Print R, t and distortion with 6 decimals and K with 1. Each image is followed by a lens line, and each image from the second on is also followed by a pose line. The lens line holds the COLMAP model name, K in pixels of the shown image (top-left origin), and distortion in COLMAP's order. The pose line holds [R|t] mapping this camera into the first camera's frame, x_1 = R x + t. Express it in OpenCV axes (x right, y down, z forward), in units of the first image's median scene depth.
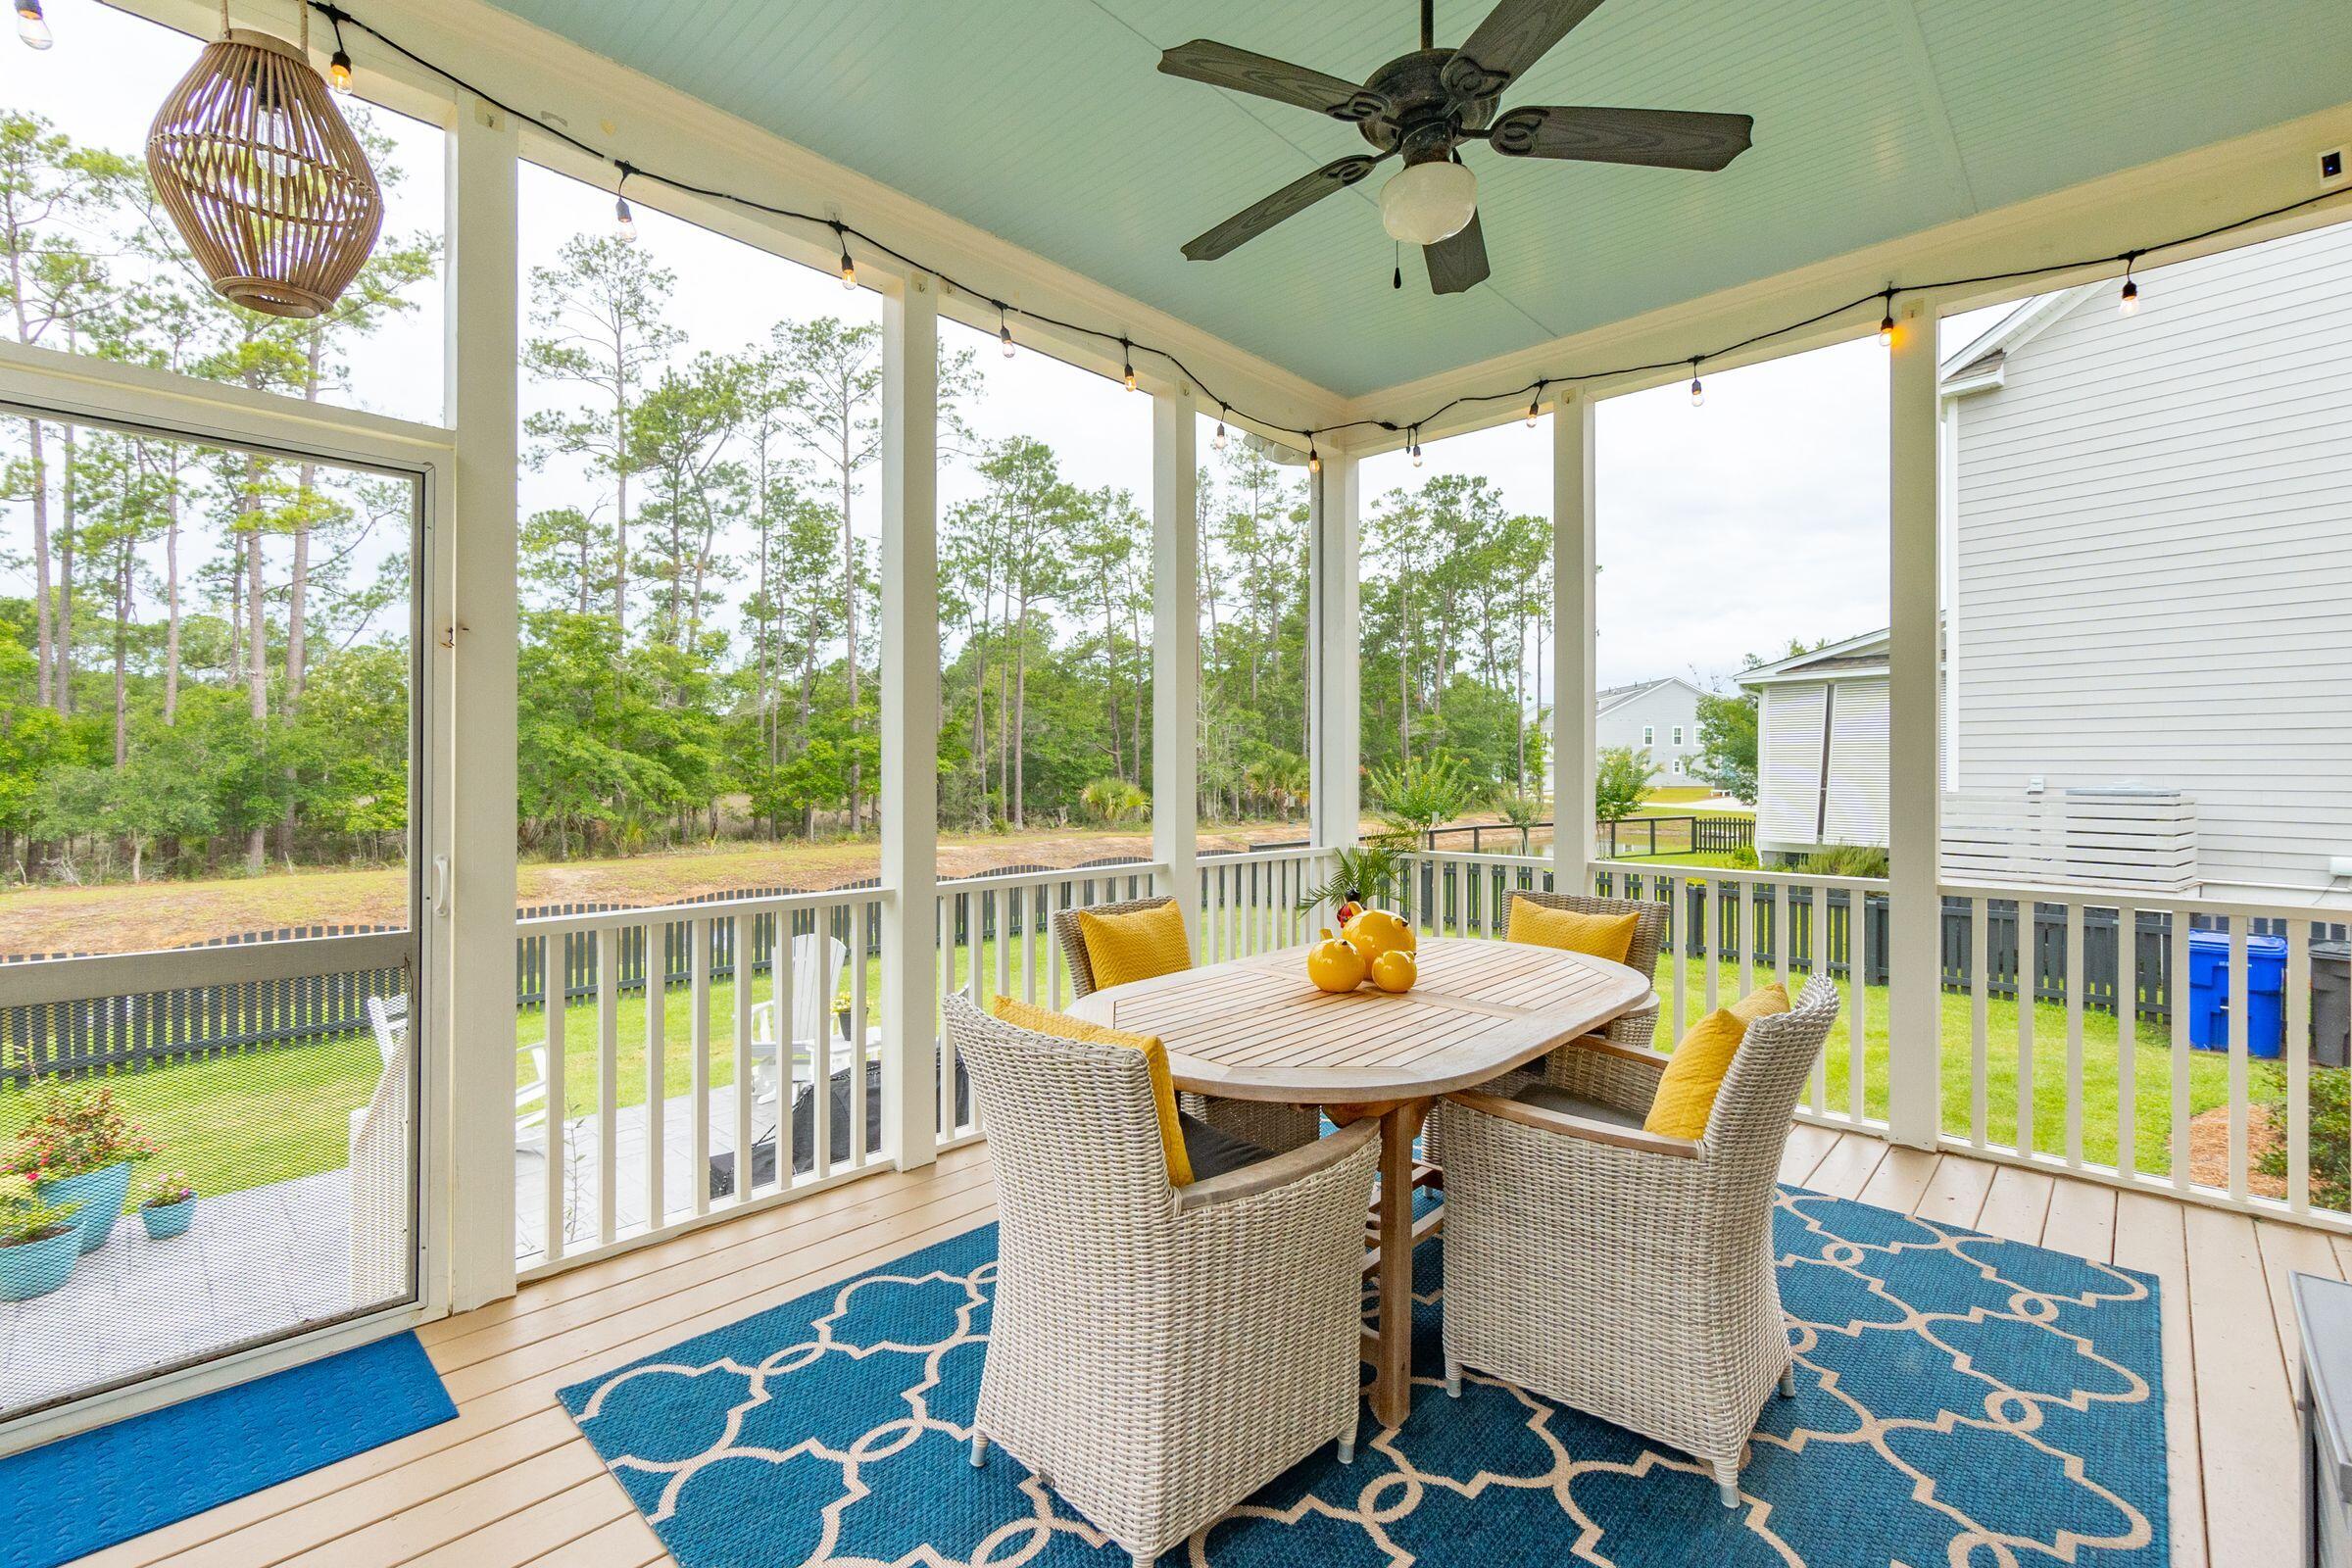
lens RADIAL K [[1010.8, 0, 1176.0], [0, 1010.8, 784.0], [0, 0, 1]] dist [-0.000628, -0.000085]
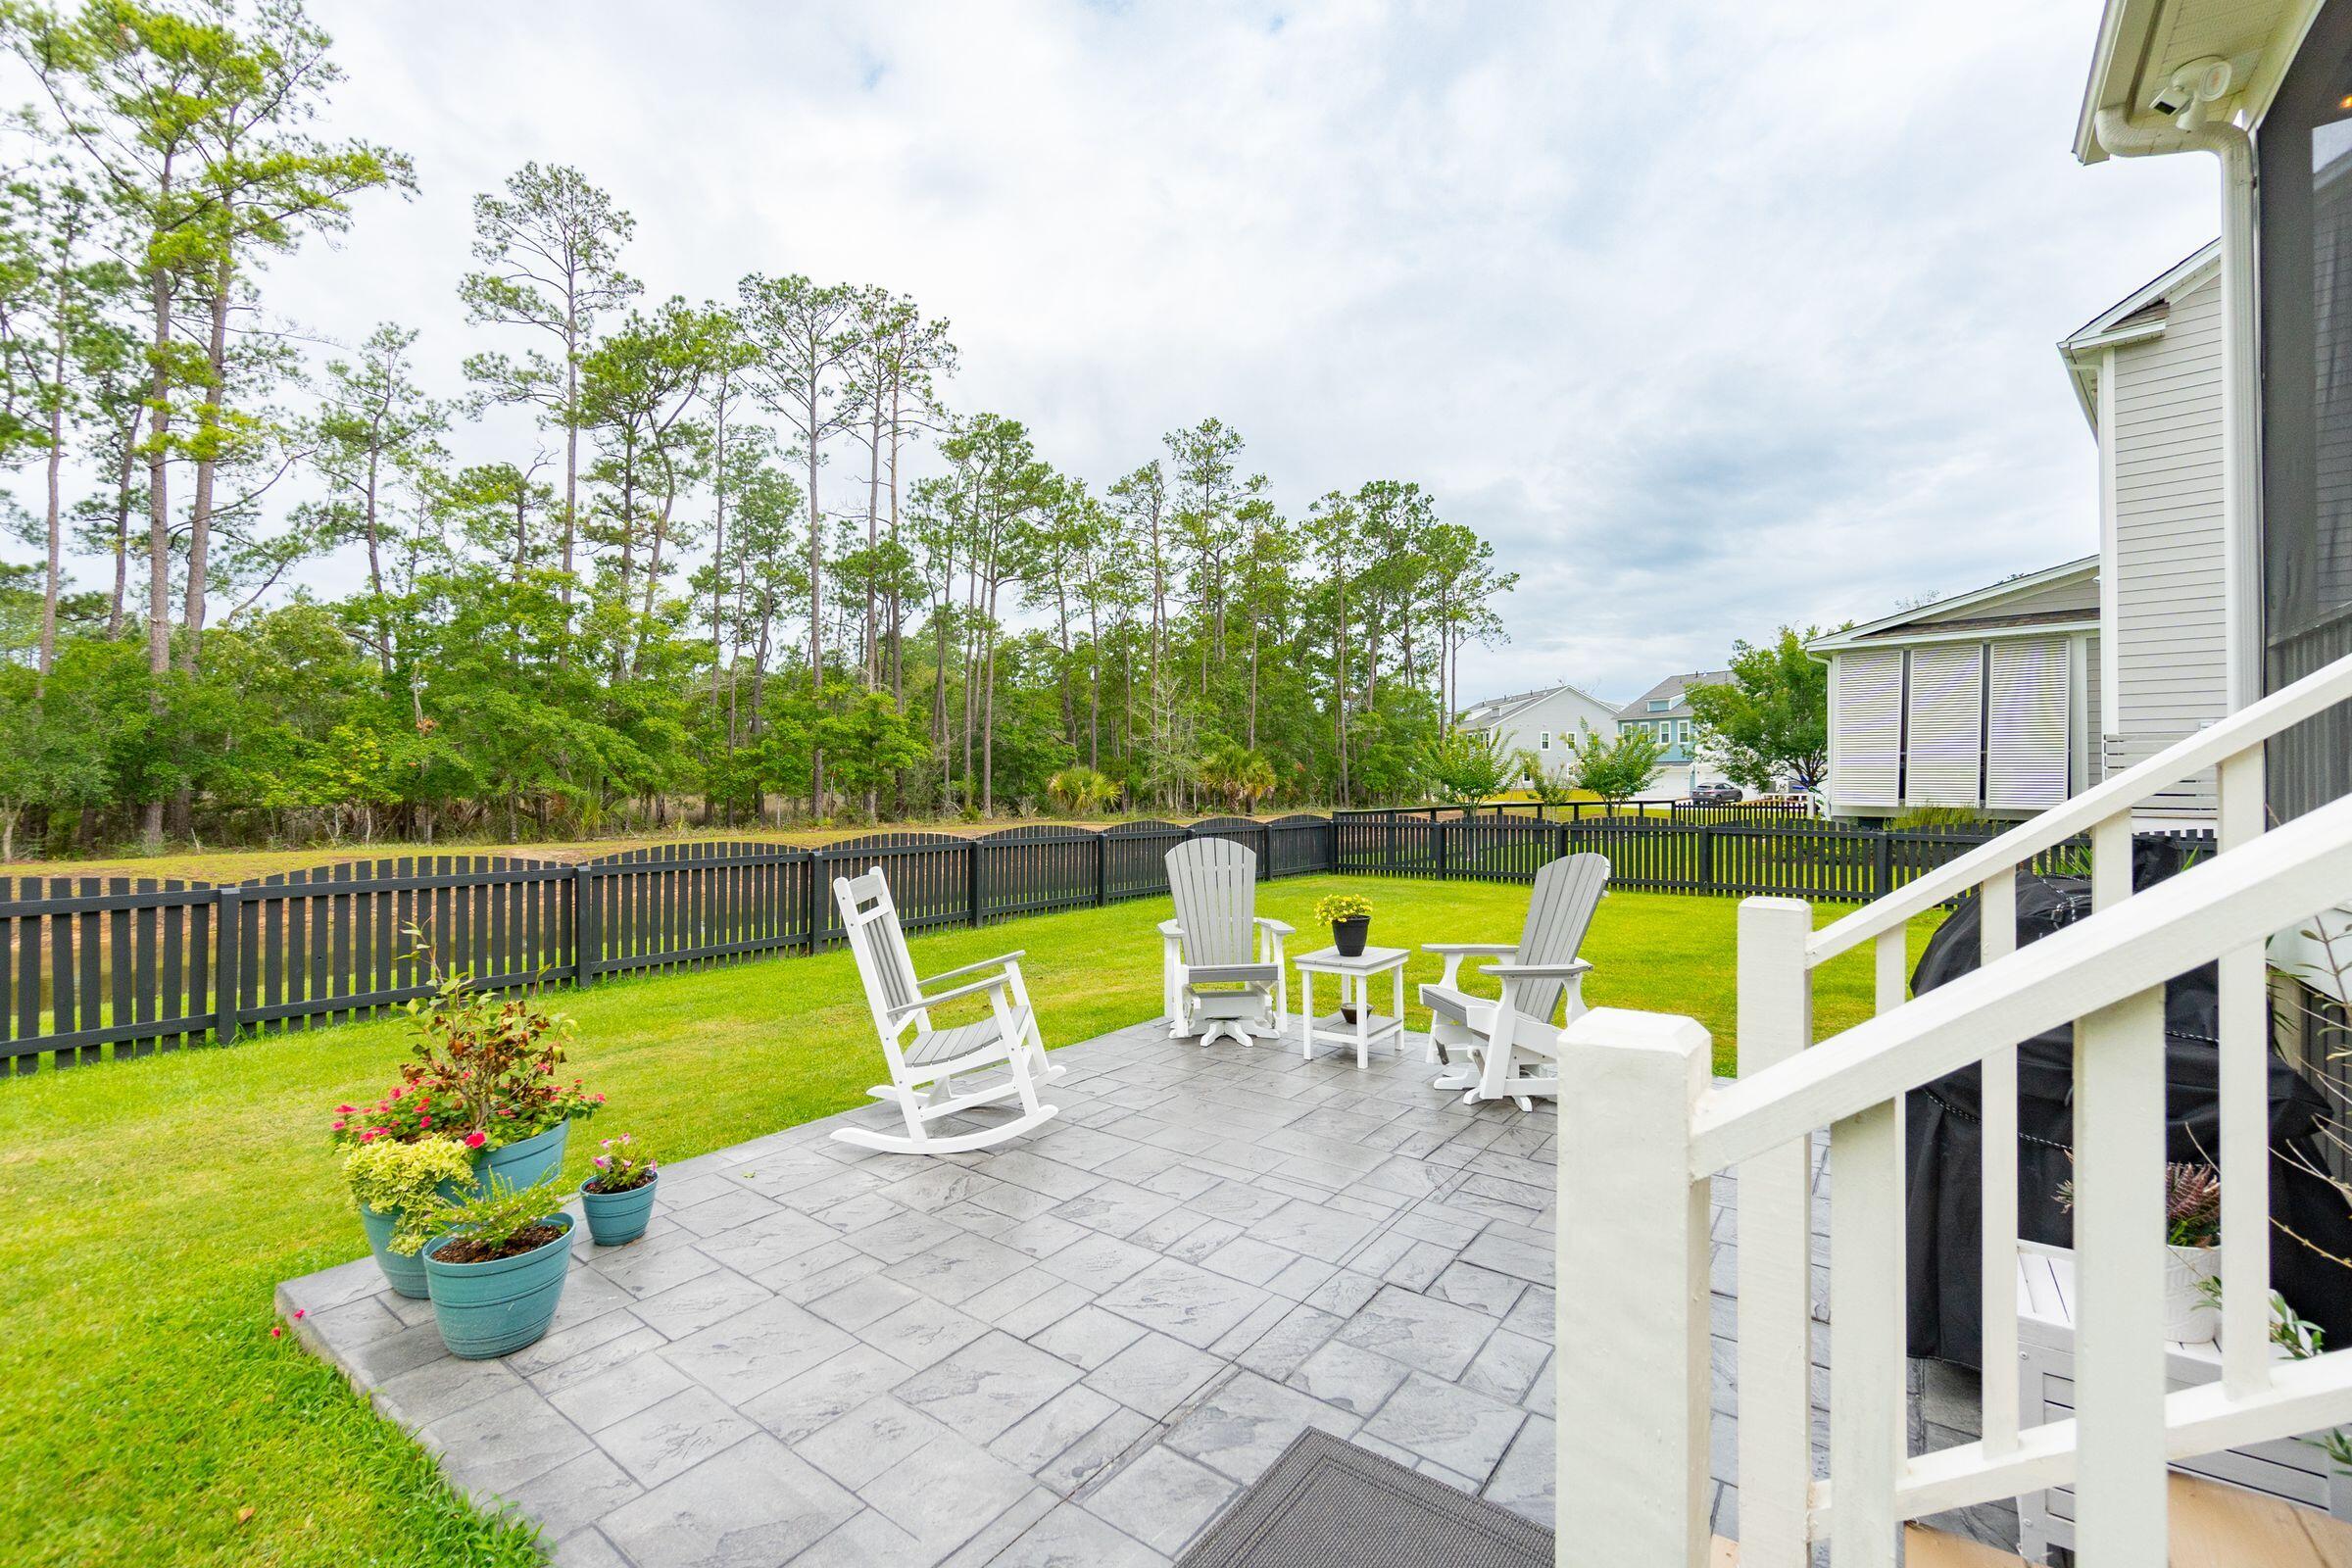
lens RADIAL K [[989.7, 0, 1168.6], [0, 989.7, 772.4], [0, 0, 1]] dist [-0.001843, -0.000017]
pose [[0.993996, 0.005004, 0.109303, -0.102167], [-0.002672, 0.999766, -0.021471, 0.024534], [-0.109385, 0.021050, 0.993777, 0.050736]]
